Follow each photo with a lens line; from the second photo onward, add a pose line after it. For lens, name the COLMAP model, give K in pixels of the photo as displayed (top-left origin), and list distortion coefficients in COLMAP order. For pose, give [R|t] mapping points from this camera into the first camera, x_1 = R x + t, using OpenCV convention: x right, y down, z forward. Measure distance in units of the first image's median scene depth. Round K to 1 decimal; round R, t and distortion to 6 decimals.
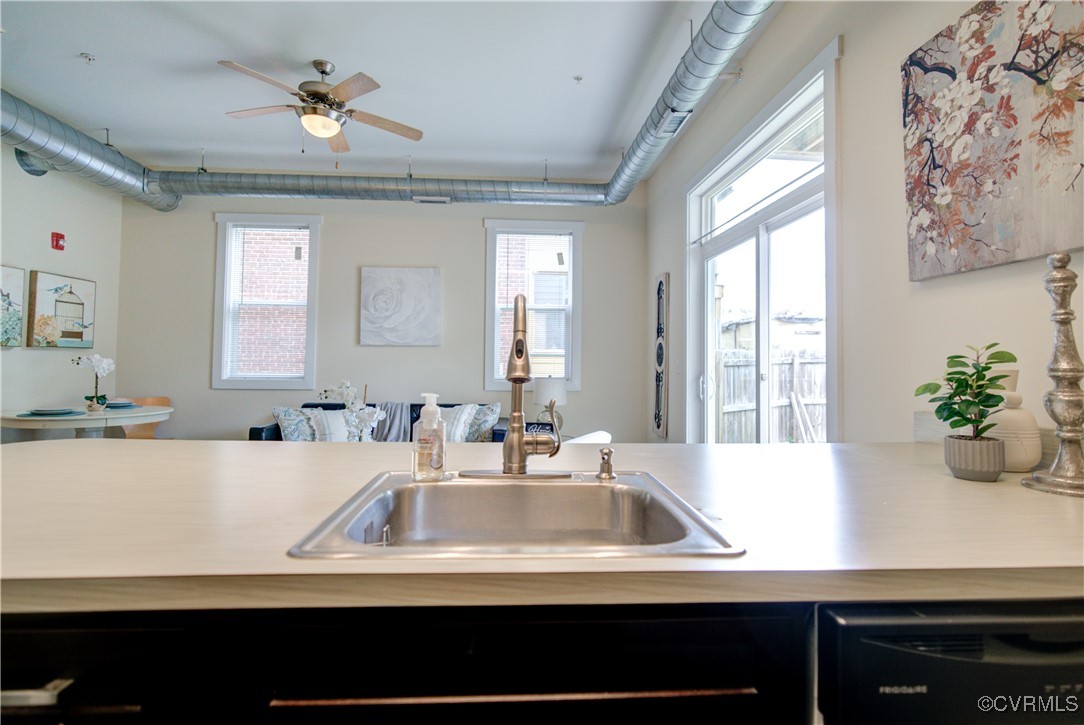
lens RADIAL K [[524.7, 0, 541.7], [0, 524.7, 341.7], [0, 0, 1]] dist [-0.008948, 0.001224]
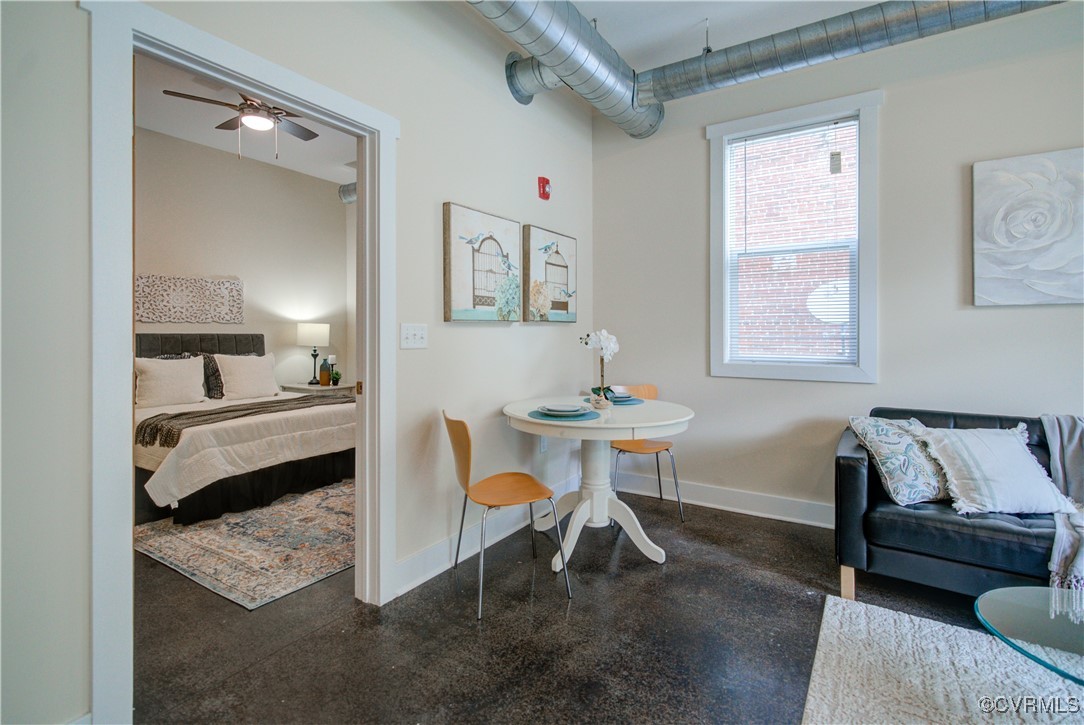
lens RADIAL K [[513.9, 0, 550.7], [0, 513.9, 329.1], [0, 0, 1]] dist [0.002071, 0.001147]
pose [[0.812421, -0.014724, -0.582886, -0.494543], [0.031397, 0.999335, 0.018517, 0.007948], [0.582226, -0.033345, 0.812343, 0.384137]]
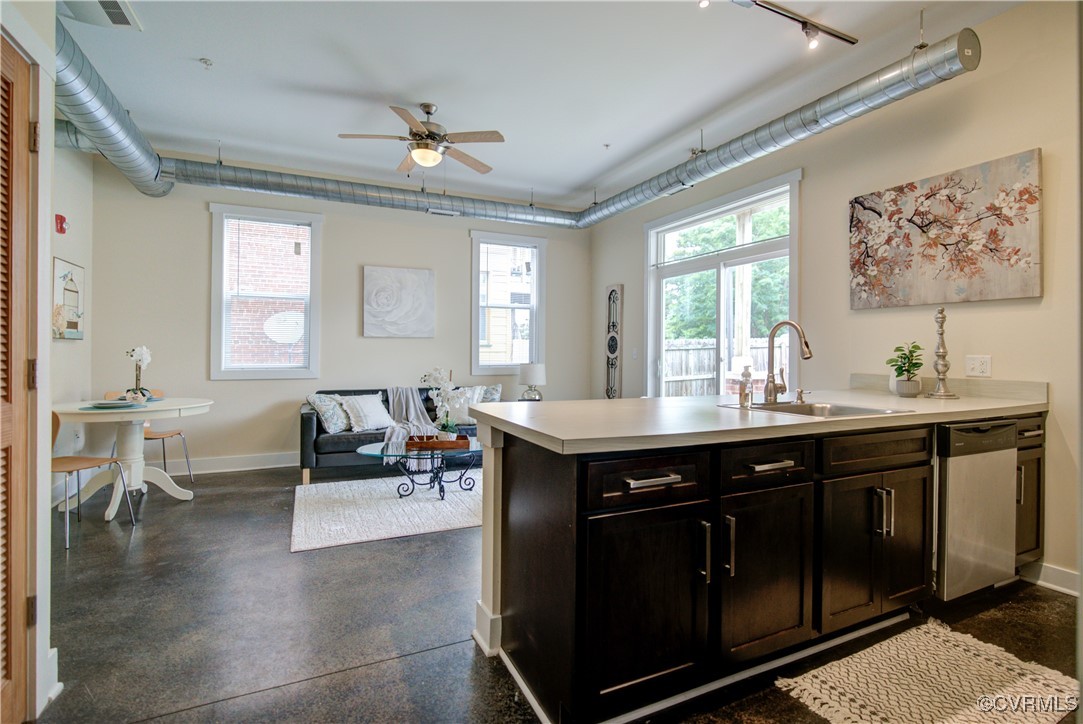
lens RADIAL K [[511.6, 0, 544.4], [0, 511.6, 347.9], [0, 0, 1]] dist [-0.007725, 0.000595]
pose [[0.927618, -0.004224, 0.373506, -0.497286], [-0.008124, 0.999471, 0.031479, -0.008927], [-0.373442, -0.032235, 0.927093, -0.172948]]
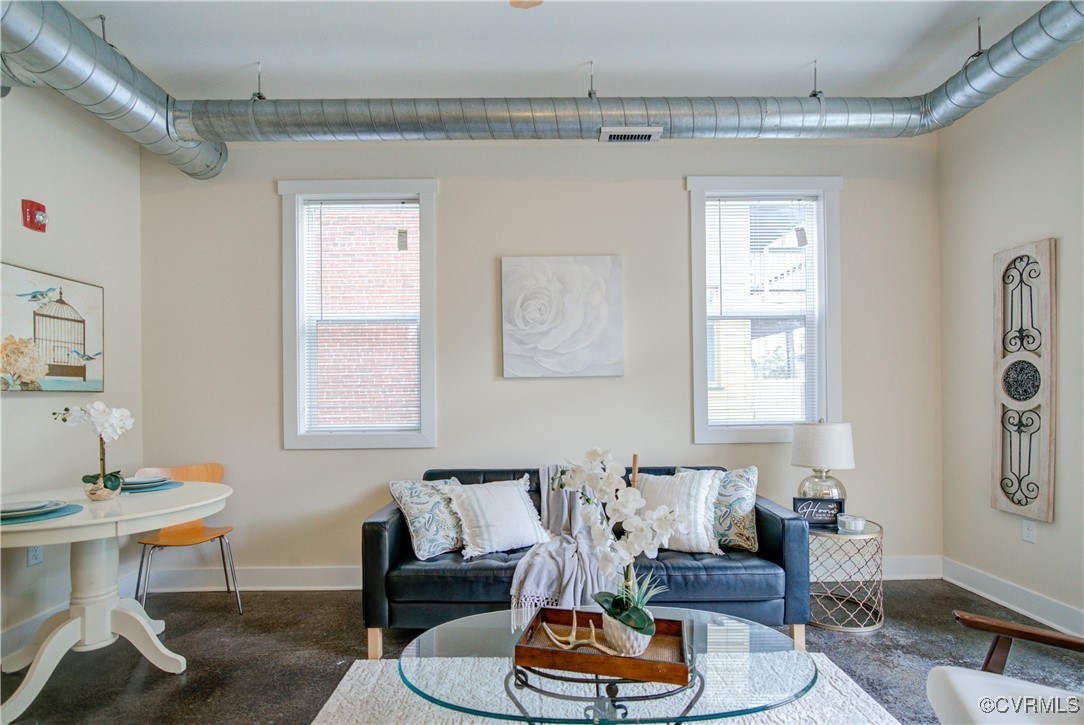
lens RADIAL K [[520.1, 0, 540.5], [0, 520.1, 393.0], [0, 0, 1]] dist [-0.006026, 0.000648]
pose [[0.998435, -0.022620, -0.051151, -0.337286], [0.024132, 0.999284, 0.029131, 0.009373], [0.050455, -0.030320, 0.998266, 0.451995]]
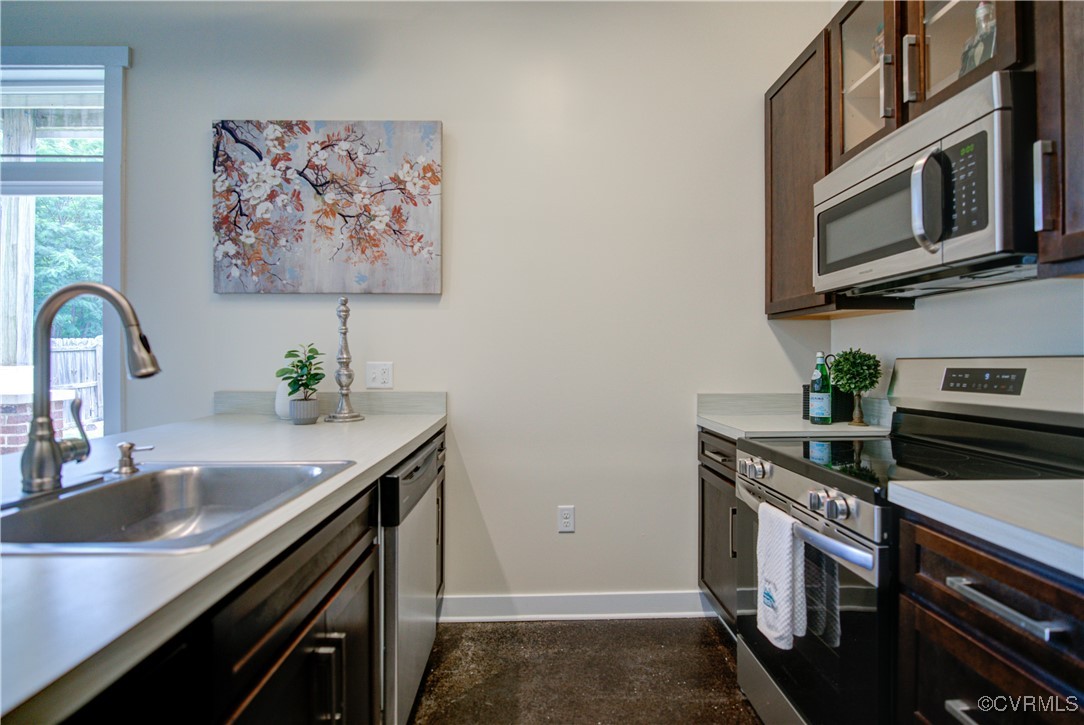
lens RADIAL K [[521.1, 0, 543.3], [0, 521.1, 359.2], [0, 0, 1]] dist [-0.015515, 0.001308]
pose [[0.041106, -0.014530, 0.999049, -0.244151], [-0.034974, 0.999261, 0.015972, 0.000397], [-0.998542, -0.035597, 0.040567, 0.052463]]
